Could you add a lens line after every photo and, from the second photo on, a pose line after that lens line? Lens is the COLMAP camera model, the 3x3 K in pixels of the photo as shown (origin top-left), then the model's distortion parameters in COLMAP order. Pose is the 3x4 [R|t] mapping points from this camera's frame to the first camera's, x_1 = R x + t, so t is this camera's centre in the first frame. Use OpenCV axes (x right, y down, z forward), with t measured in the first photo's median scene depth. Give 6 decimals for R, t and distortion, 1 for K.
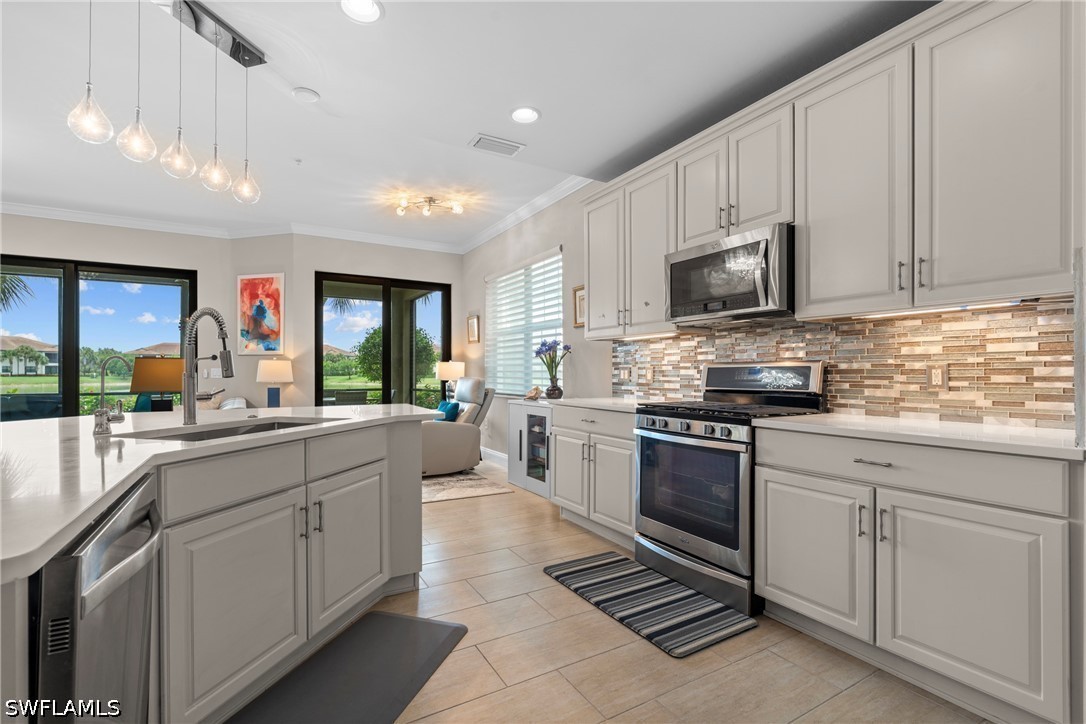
lens RADIAL K [[484.9, 0, 540.3], [0, 484.9, 371.3], [0, 0, 1]] dist [-0.008015, 0.000601]
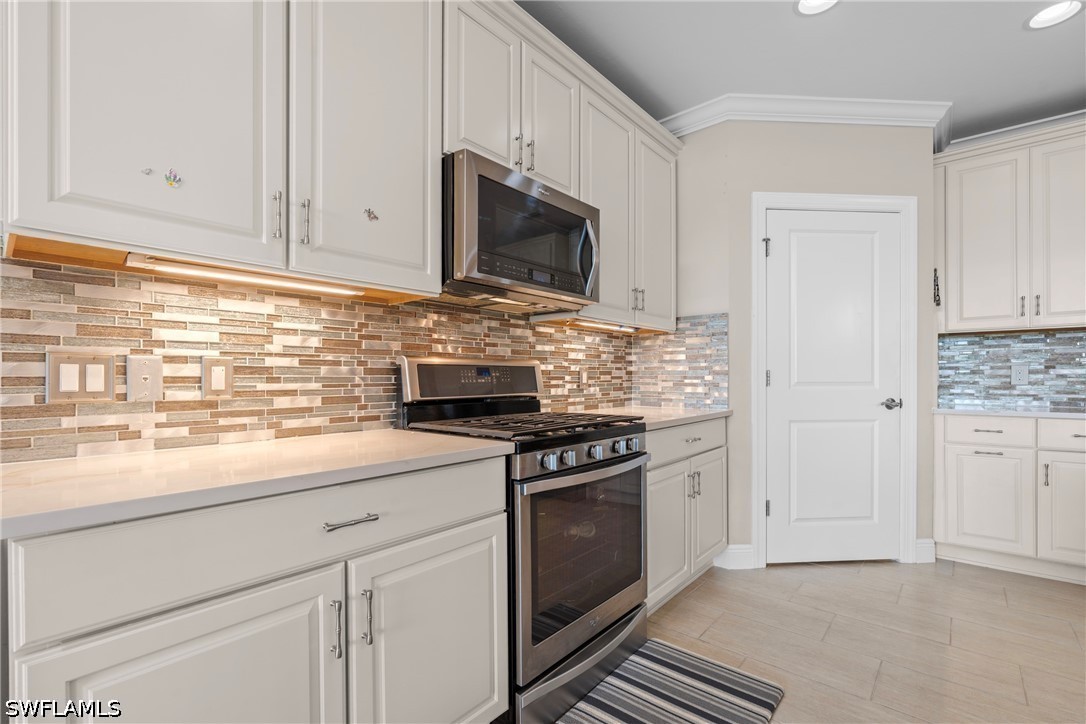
lens RADIAL K [[492.1, 0, 538.9], [0, 492.1, 378.2], [0, 0, 1]] dist [-0.000195, 0.000177]
pose [[-0.334689, -0.004003, 0.942320, -0.242316], [-0.001291, 0.999992, 0.003789, 0.006183], [-0.942328, 0.000051, -0.334692, 0.974822]]
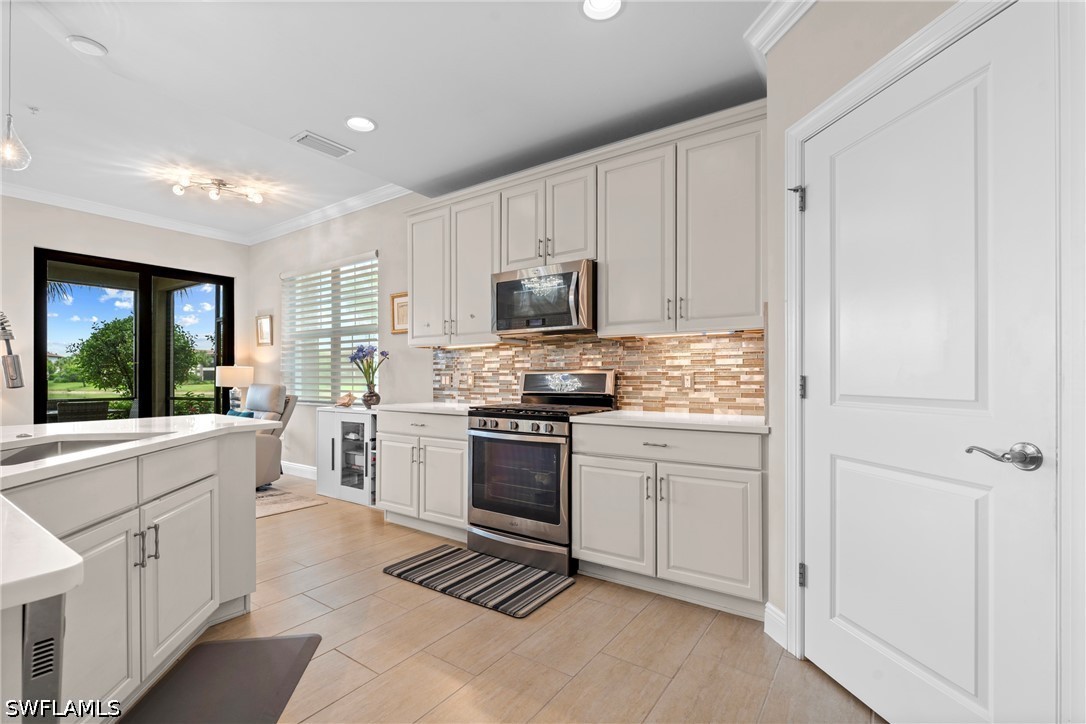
lens RADIAL K [[483.2, 0, 543.0], [0, 483.2, 375.0], [0, 0, 1]] dist [-0.011694, 0.000620]
pose [[0.905431, 0.000248, 0.424492, -0.096891], [0.000415, 0.999999, -0.001469, -0.003852], [-0.424492, 0.001506, 0.905430, -0.057947]]
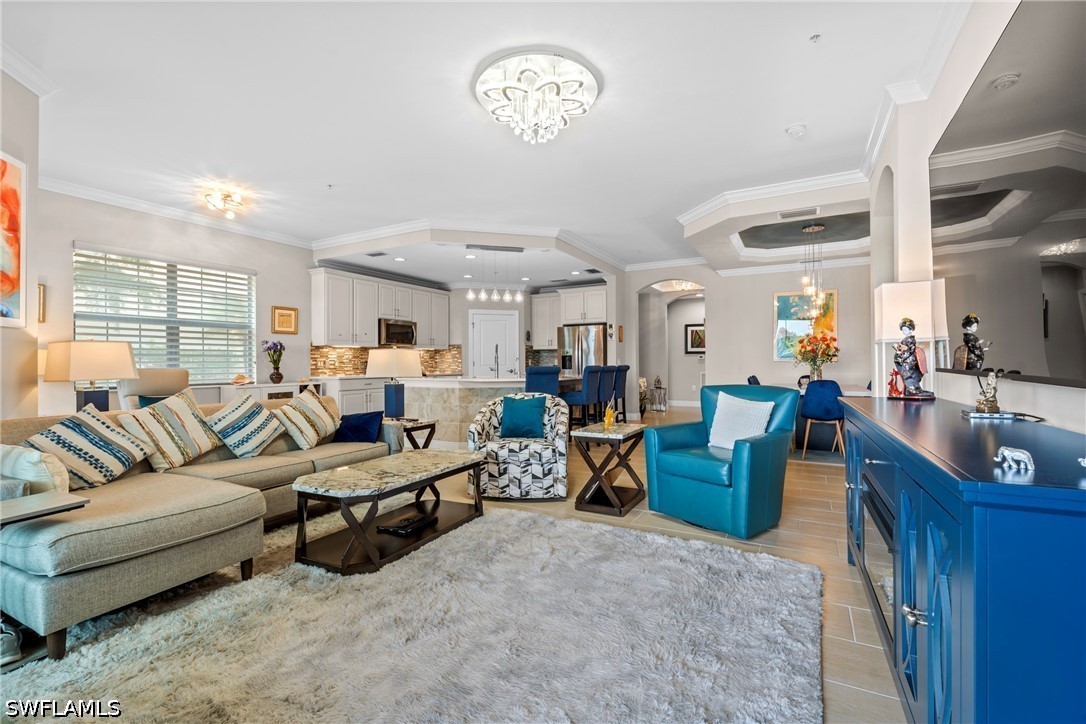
lens RADIAL K [[473.4, 0, 542.3], [0, 473.4, 363.4], [0, 0, 1]] dist [-0.008132, 0.000641]
pose [[-0.516424, -0.000885, 0.856333, -2.157337], [0.002934, 0.999992, 0.002803, 0.001898], [-0.856328, 0.003960, -0.516417, 1.412095]]
